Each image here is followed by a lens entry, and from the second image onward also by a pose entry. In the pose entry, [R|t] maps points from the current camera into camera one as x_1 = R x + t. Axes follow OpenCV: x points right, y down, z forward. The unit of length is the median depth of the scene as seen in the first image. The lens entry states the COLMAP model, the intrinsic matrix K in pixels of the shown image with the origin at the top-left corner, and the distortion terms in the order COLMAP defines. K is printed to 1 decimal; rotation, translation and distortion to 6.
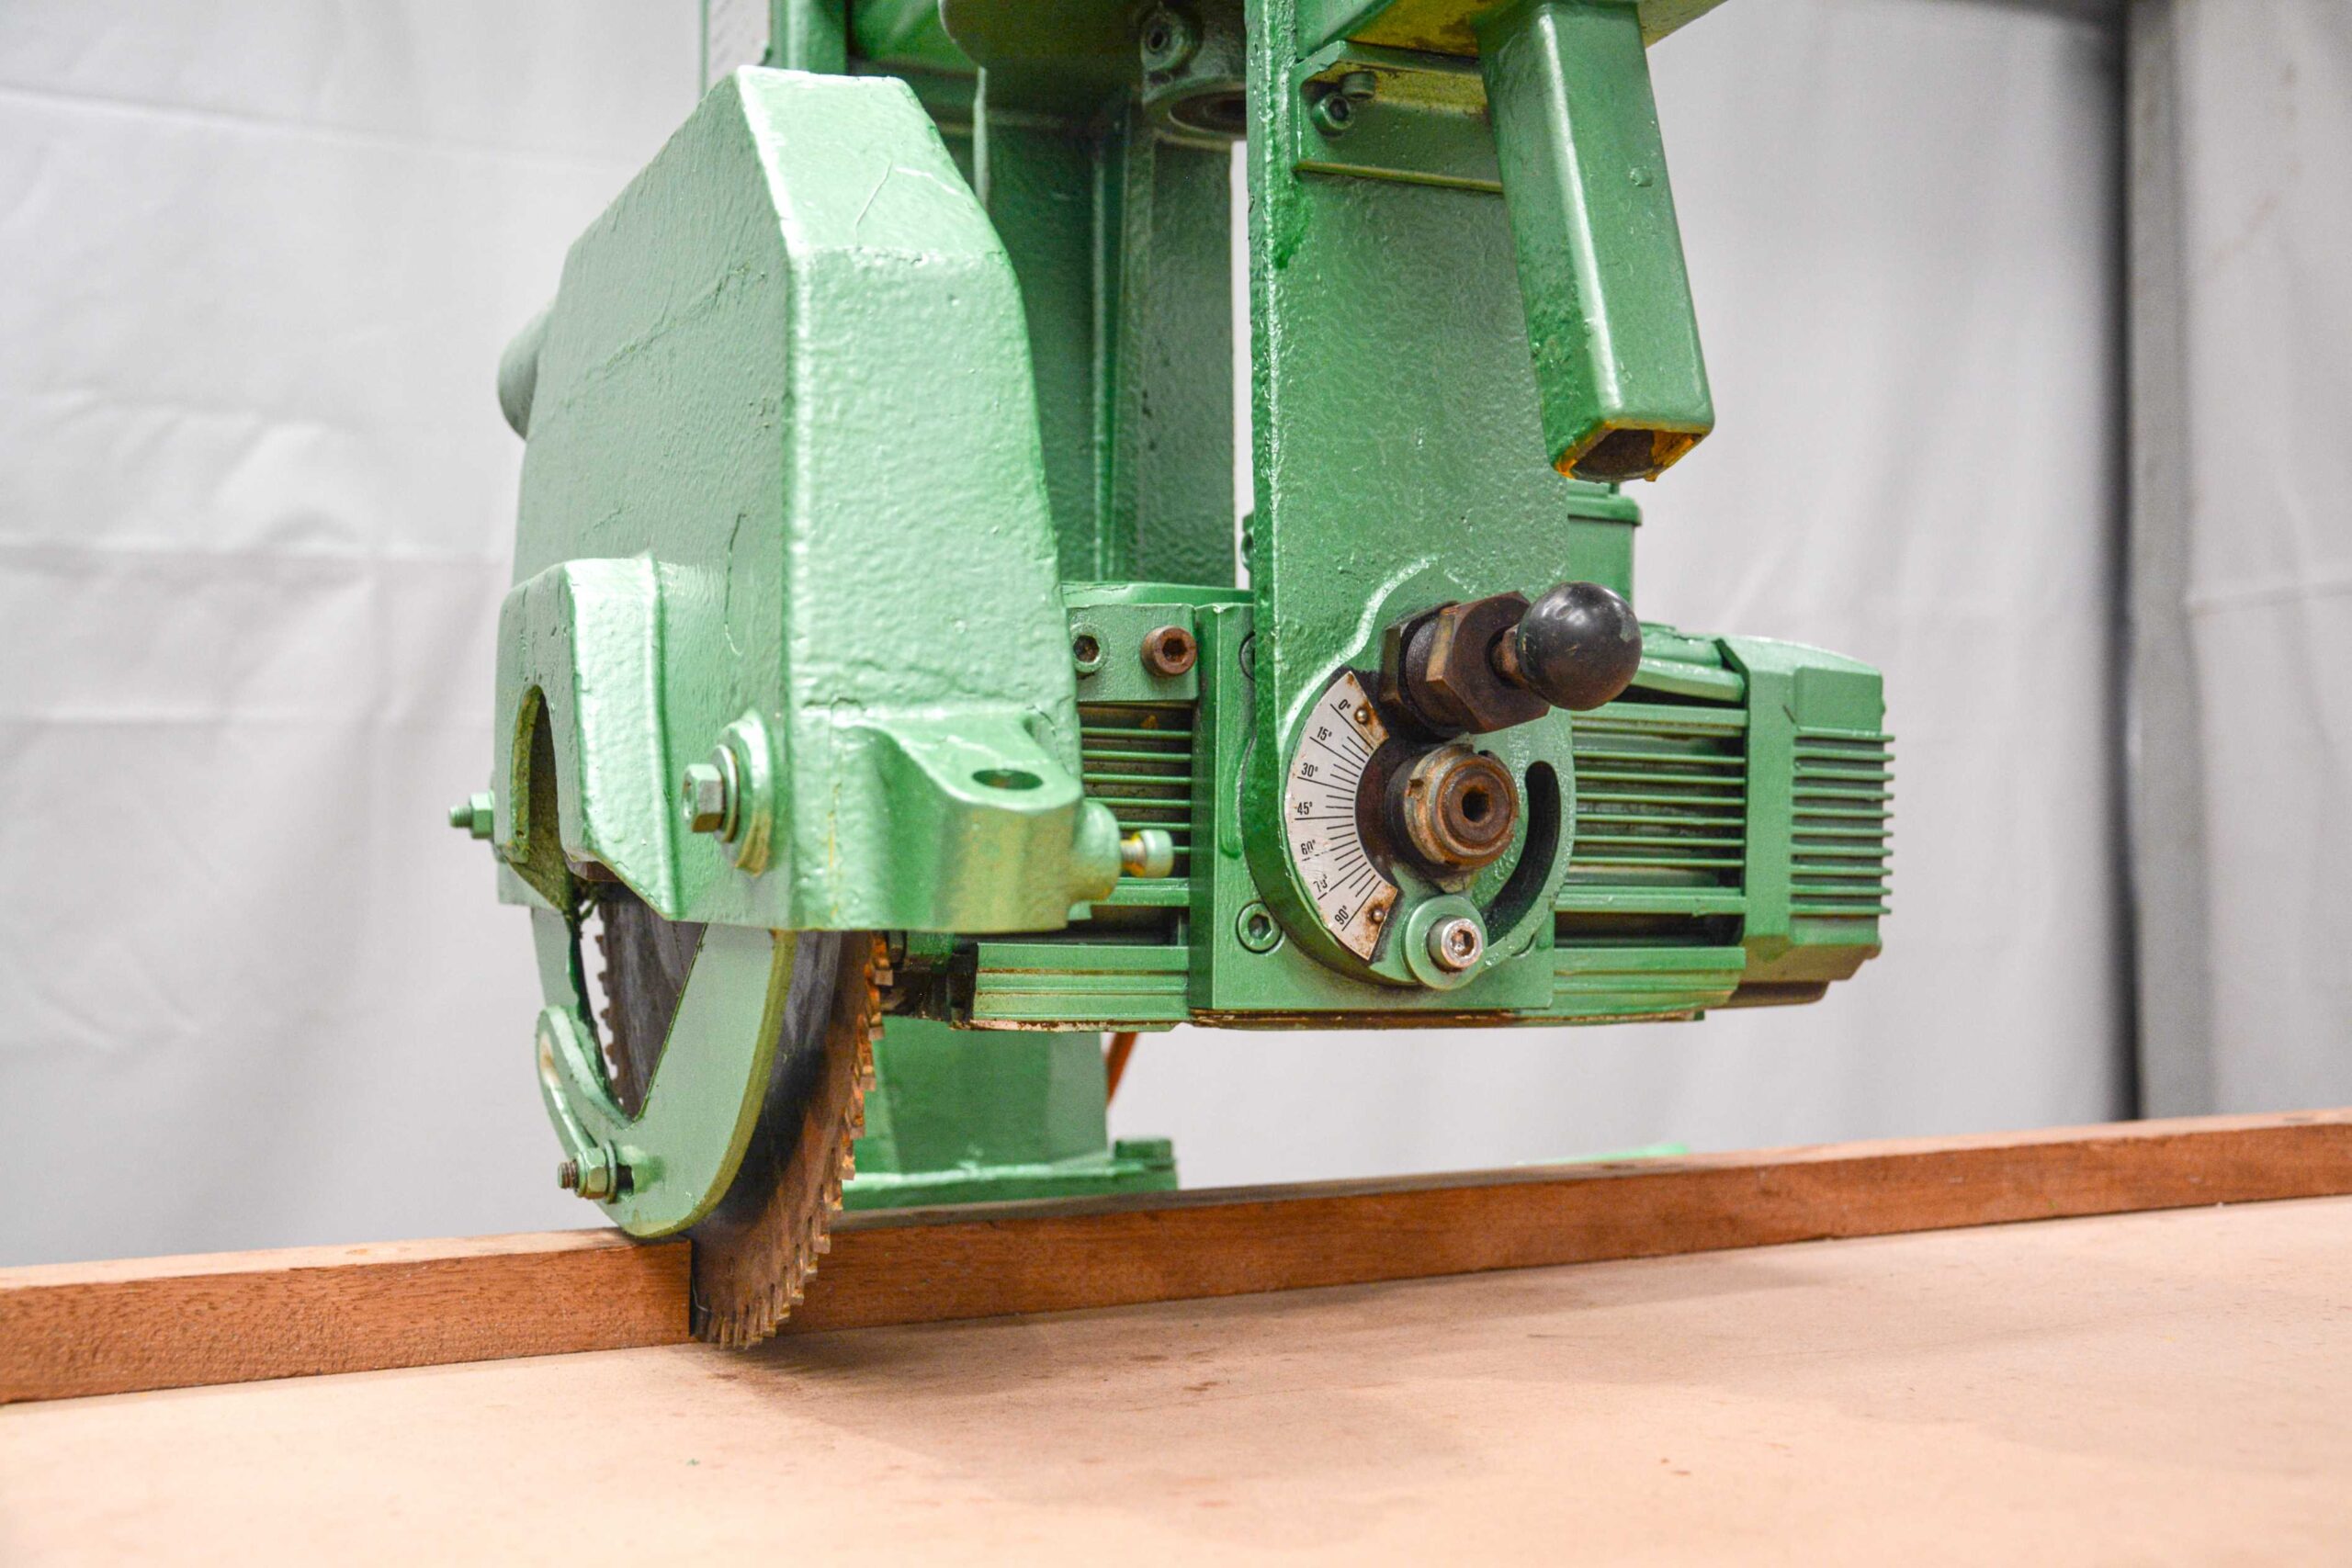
lens RADIAL K [[2436.6, 0, 1187.5], [0, 2436.6, 969.3], [0, 0, 1]] dist [0.003819, 0.012304]
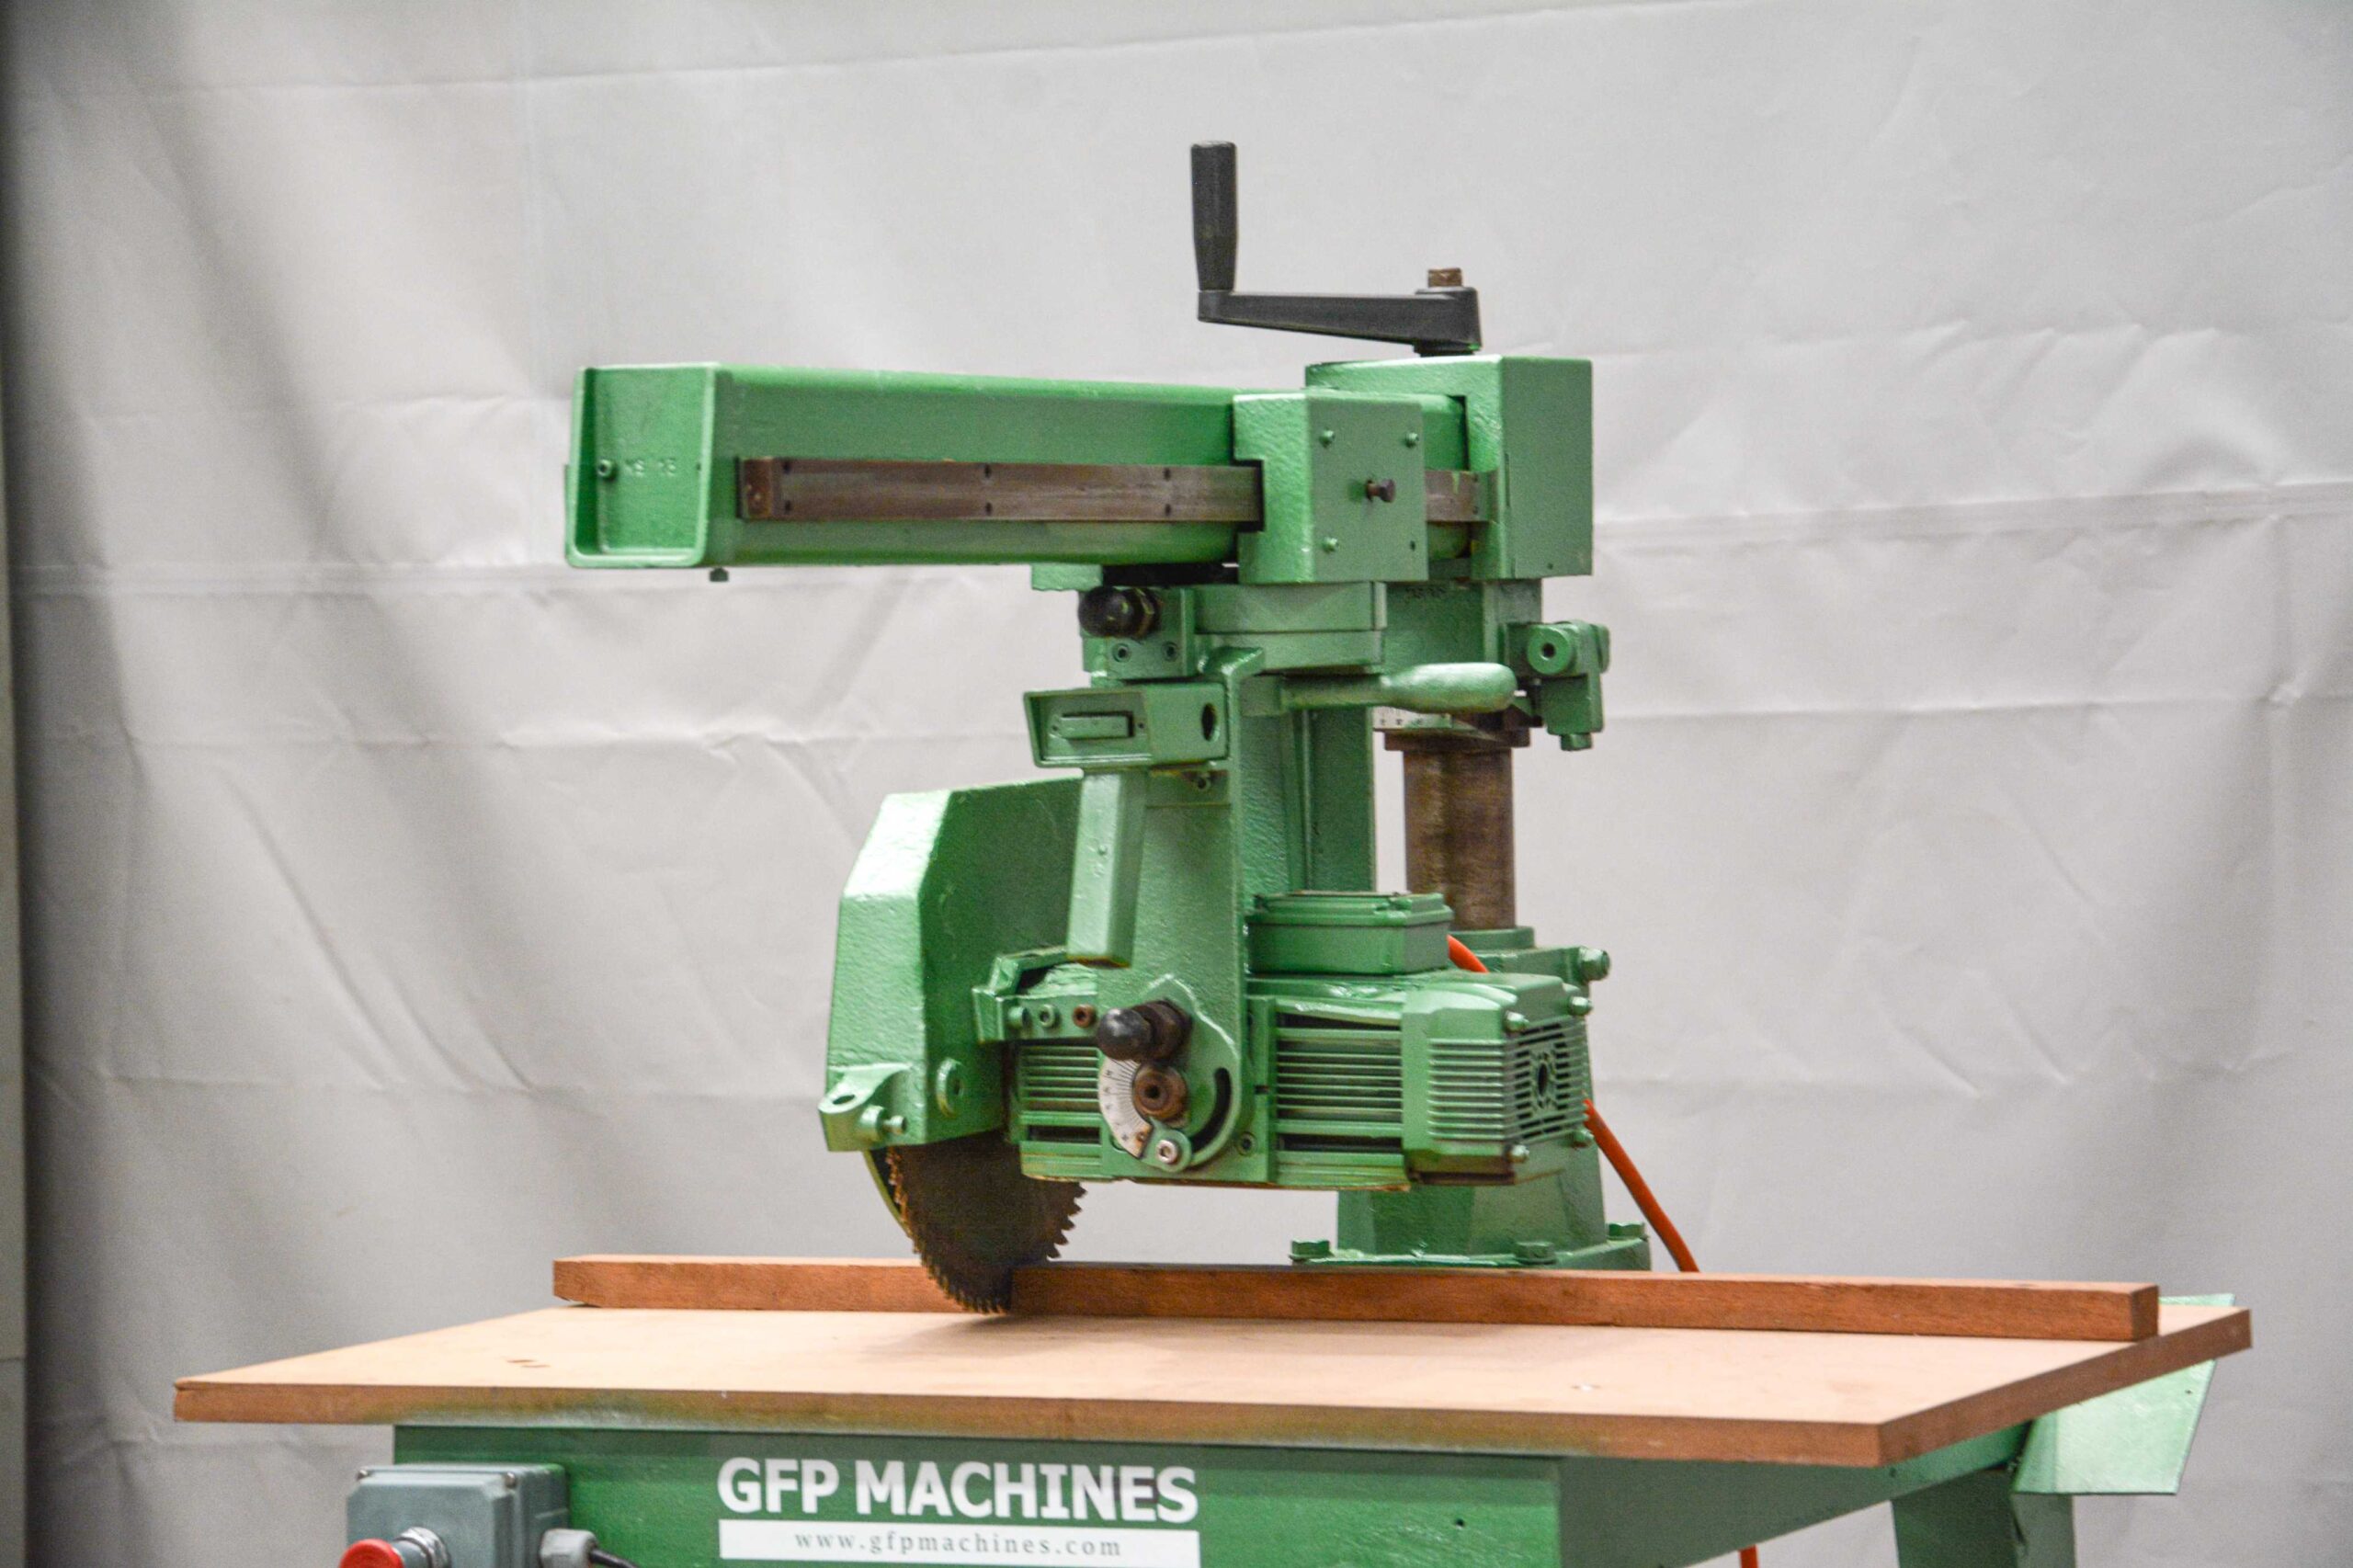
lens RADIAL K [[7186.9, 0, 1180.7], [0, 7186.9, 879.0], [0, 0, 1]] dist [1.005605, -1.023215]
pose [[0.634014, 0.023625, -0.772960, 4.551562], [-0.003112, 0.999603, 0.027999, -0.388908], [0.773315, -0.015346, 0.633836, -2.762520]]
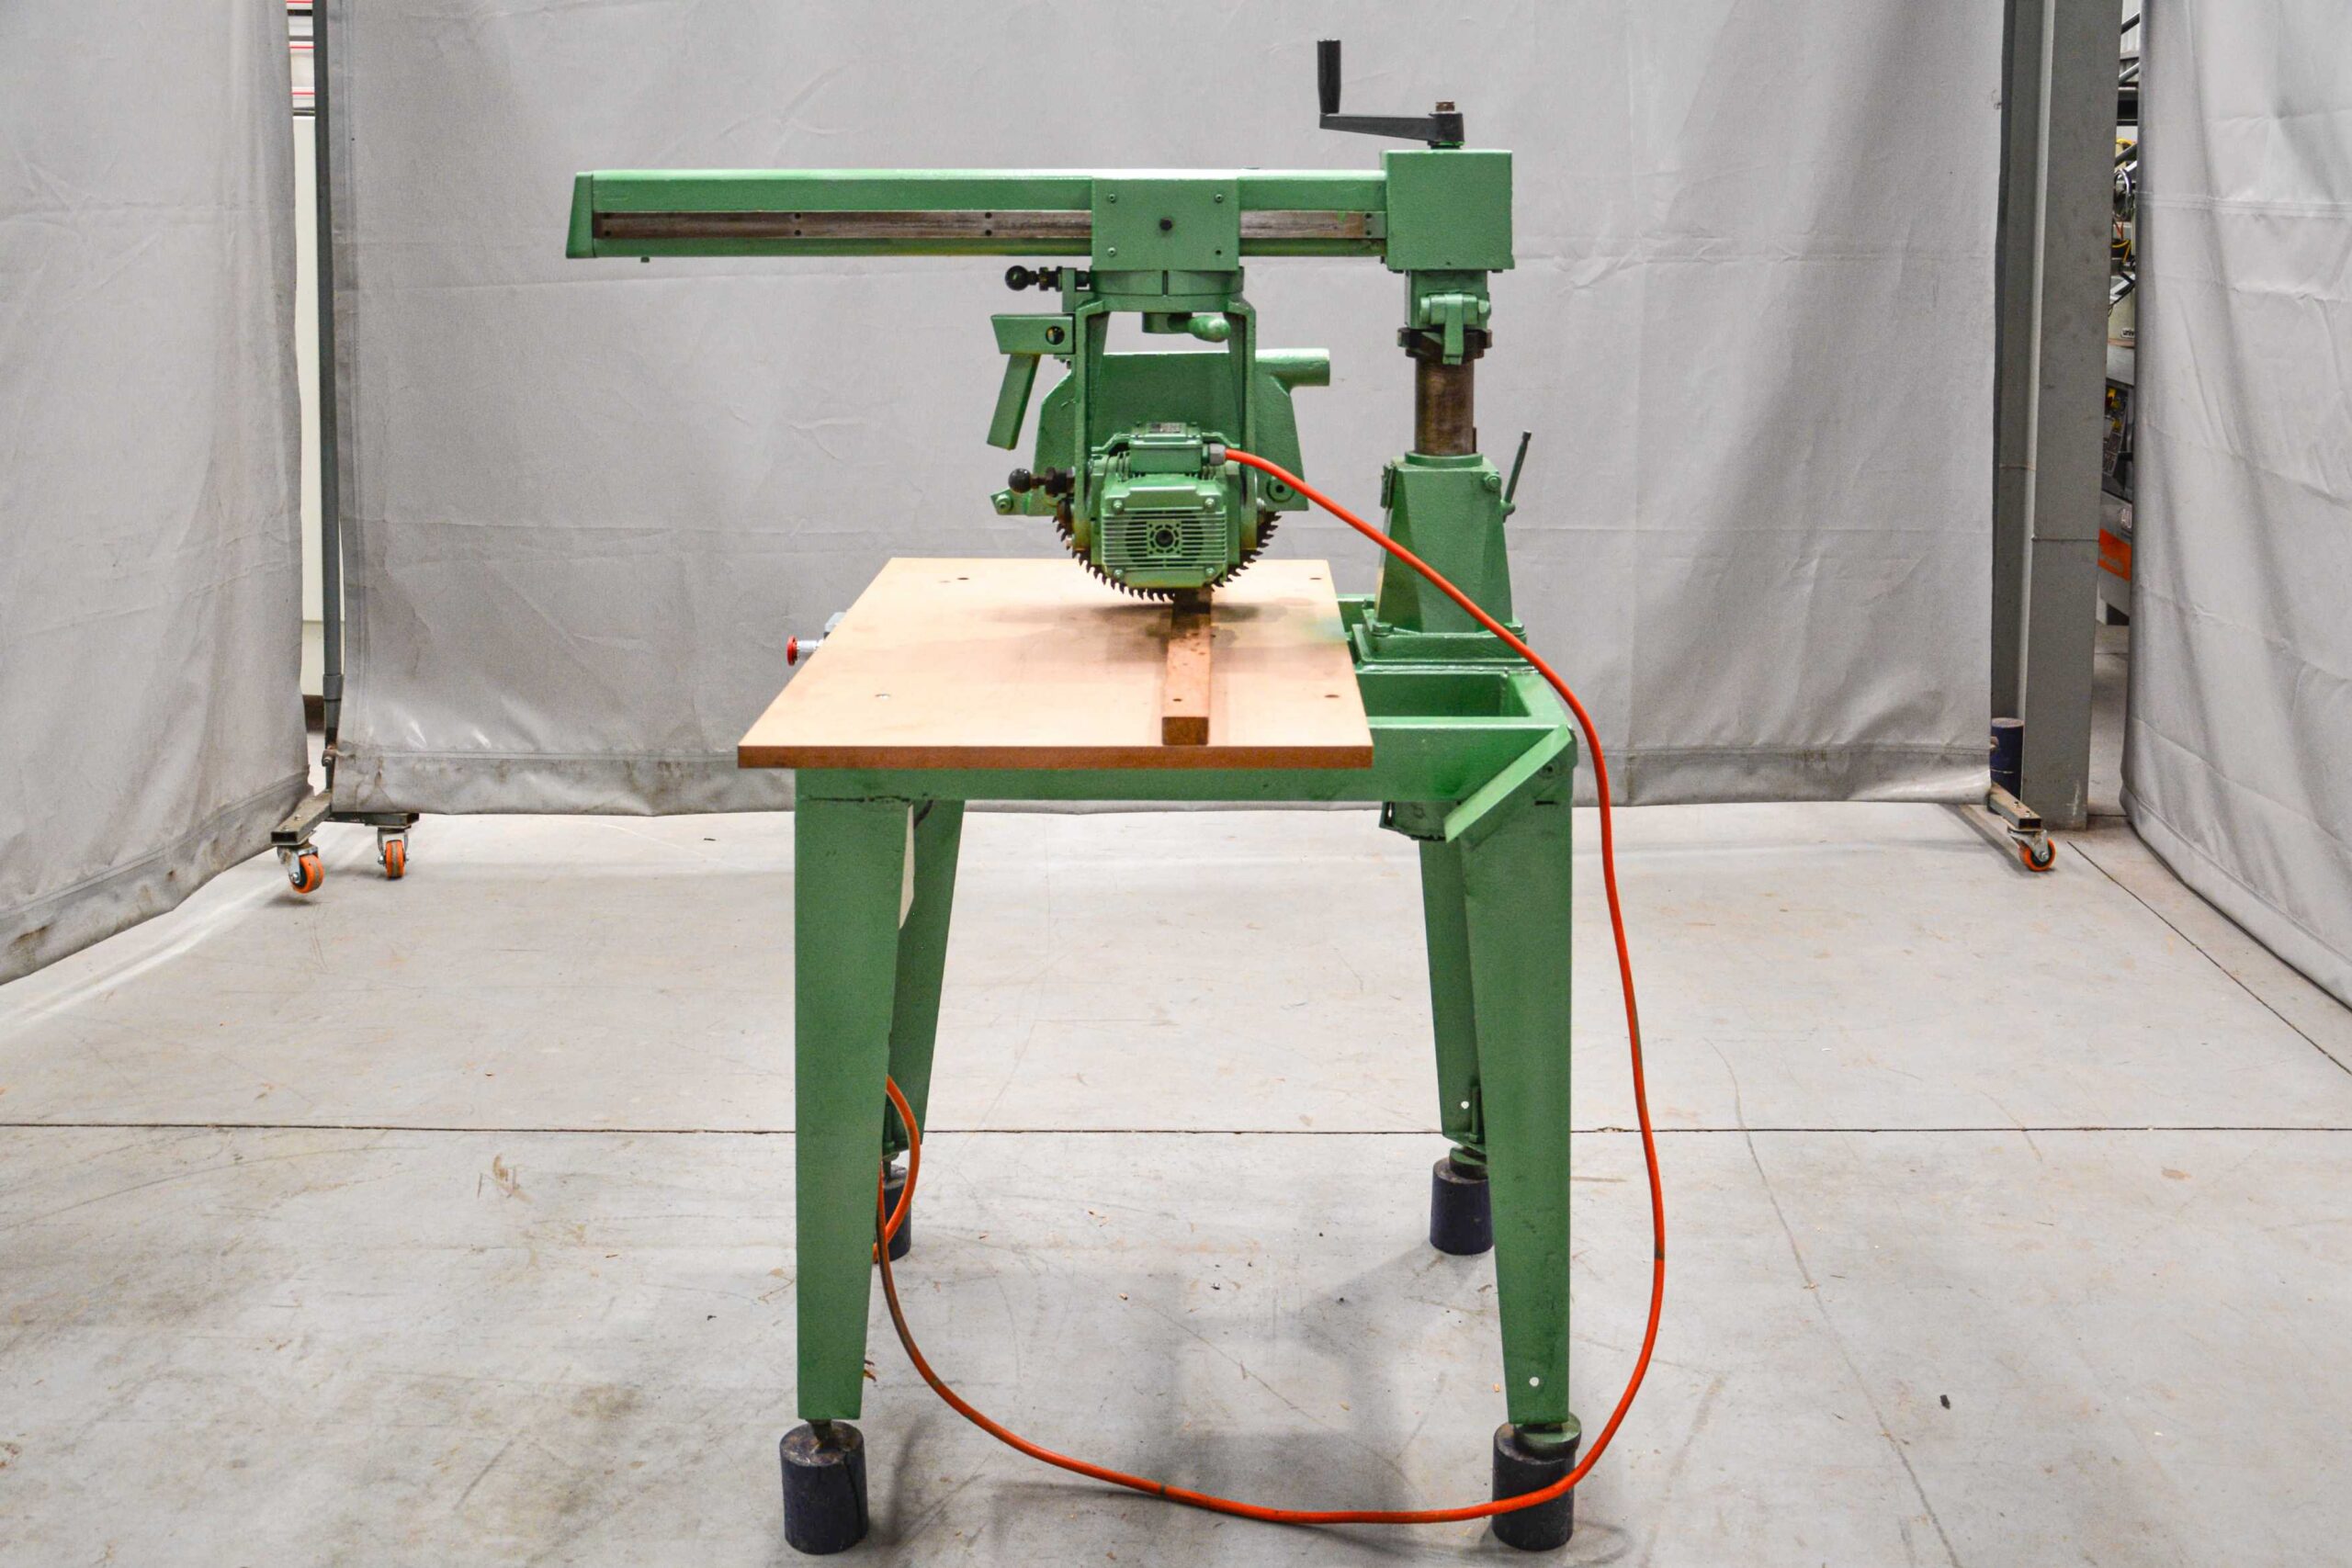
lens RADIAL K [[2338.7, 0, 1187.1], [0, 2338.7, 343.1], [0, 0, 1]] dist [-0.046817, 0.112805]
pose [[-0.430488, 0.086566, -0.898435, 3.447968], [-0.020044, 0.994228, 0.105400, -0.744213], [0.902374, 0.063382, -0.426268, 2.673135]]
